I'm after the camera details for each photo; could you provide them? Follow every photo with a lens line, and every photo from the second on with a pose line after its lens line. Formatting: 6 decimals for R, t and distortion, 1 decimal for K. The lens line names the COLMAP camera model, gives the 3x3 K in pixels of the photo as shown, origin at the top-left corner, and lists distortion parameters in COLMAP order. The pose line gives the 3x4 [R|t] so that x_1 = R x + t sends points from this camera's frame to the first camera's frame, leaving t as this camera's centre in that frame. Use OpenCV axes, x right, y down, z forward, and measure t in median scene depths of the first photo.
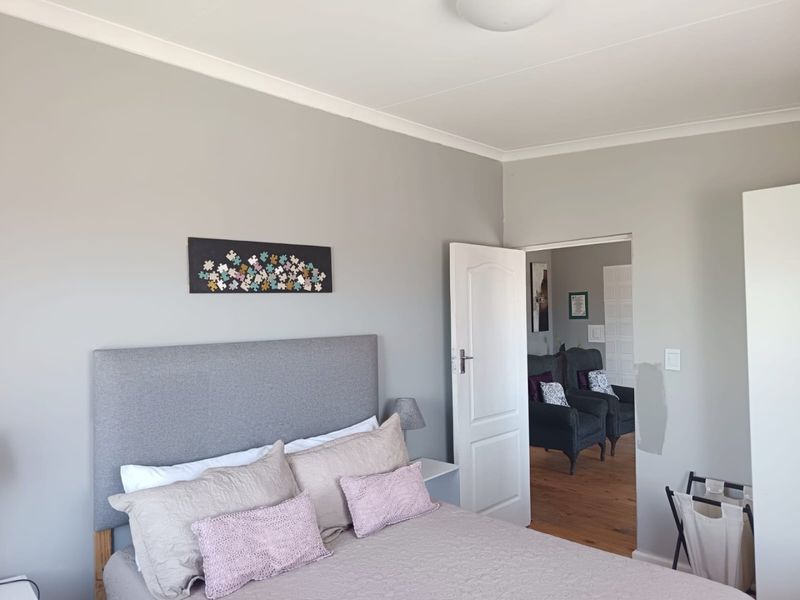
lens RADIAL K [[559.8, 0, 397.4], [0, 559.8, 300.7], [0, 0, 1]] dist [-0.008473, -0.001456]
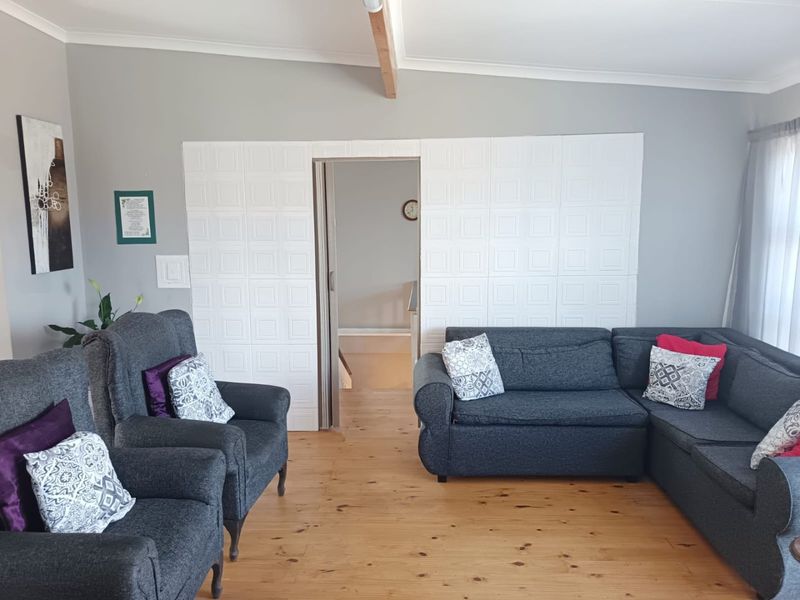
lens RADIAL K [[559.8, 0, 396.4], [0, 559.8, 300.9], [0, 0, 1]] dist [-0.008473, -0.001456]
pose [[0.728581, -0.078732, 0.680420, 0.146162], [-0.022781, 0.990037, 0.138951, 0.008088], [-0.684581, -0.116738, 0.719529, 0.467143]]
